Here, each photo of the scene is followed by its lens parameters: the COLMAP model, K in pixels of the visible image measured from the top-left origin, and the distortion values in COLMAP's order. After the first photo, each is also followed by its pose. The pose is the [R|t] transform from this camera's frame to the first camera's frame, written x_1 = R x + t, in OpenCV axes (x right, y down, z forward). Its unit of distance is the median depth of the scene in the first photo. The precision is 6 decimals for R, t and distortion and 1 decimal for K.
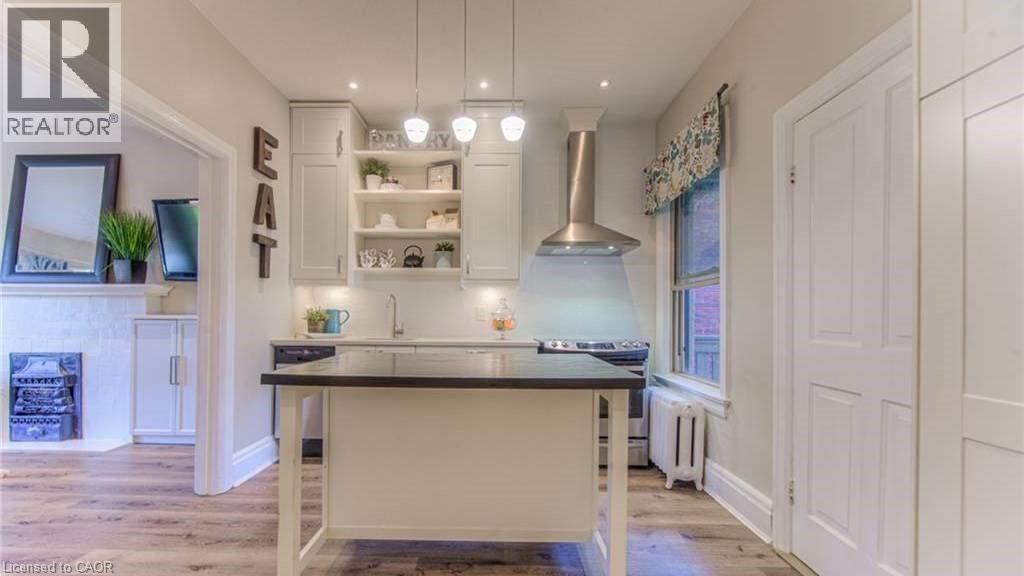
lens RADIAL K [[412.0, 0, 509.2], [0, 412.0, 318.7], [0, 0, 1]] dist [-0.005555, -0.000044]
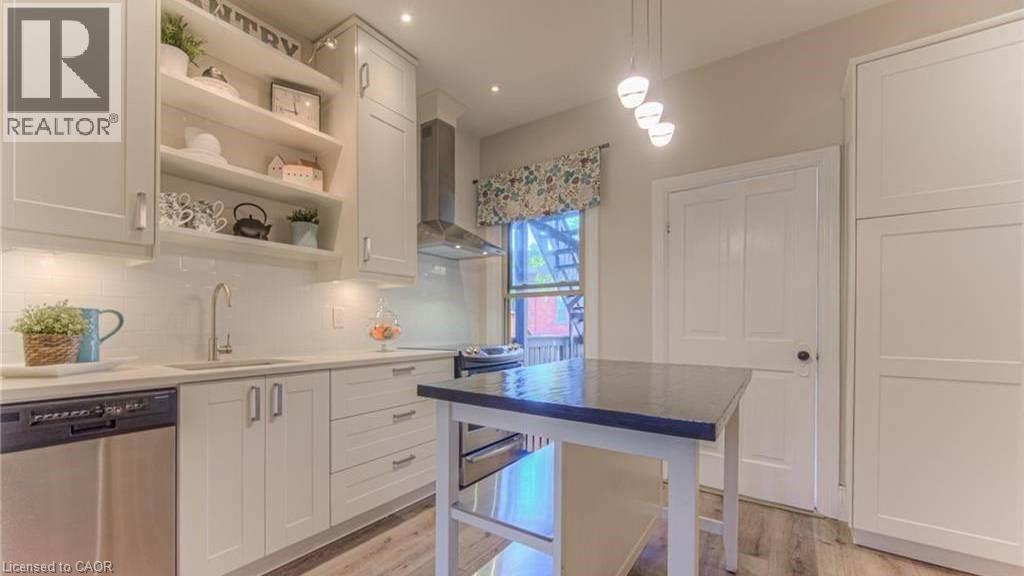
lens RADIAL K [[412.0, 0, 476.7], [0, 412.0, 322.7], [0, 0, 1]] dist [-0.005555, -0.000044]
pose [[0.575678, -0.005805, 0.817656, -0.550678], [0.004974, 0.999981, 0.003598, -0.005502], [-0.817662, 0.001996, 0.575696, 0.411308]]
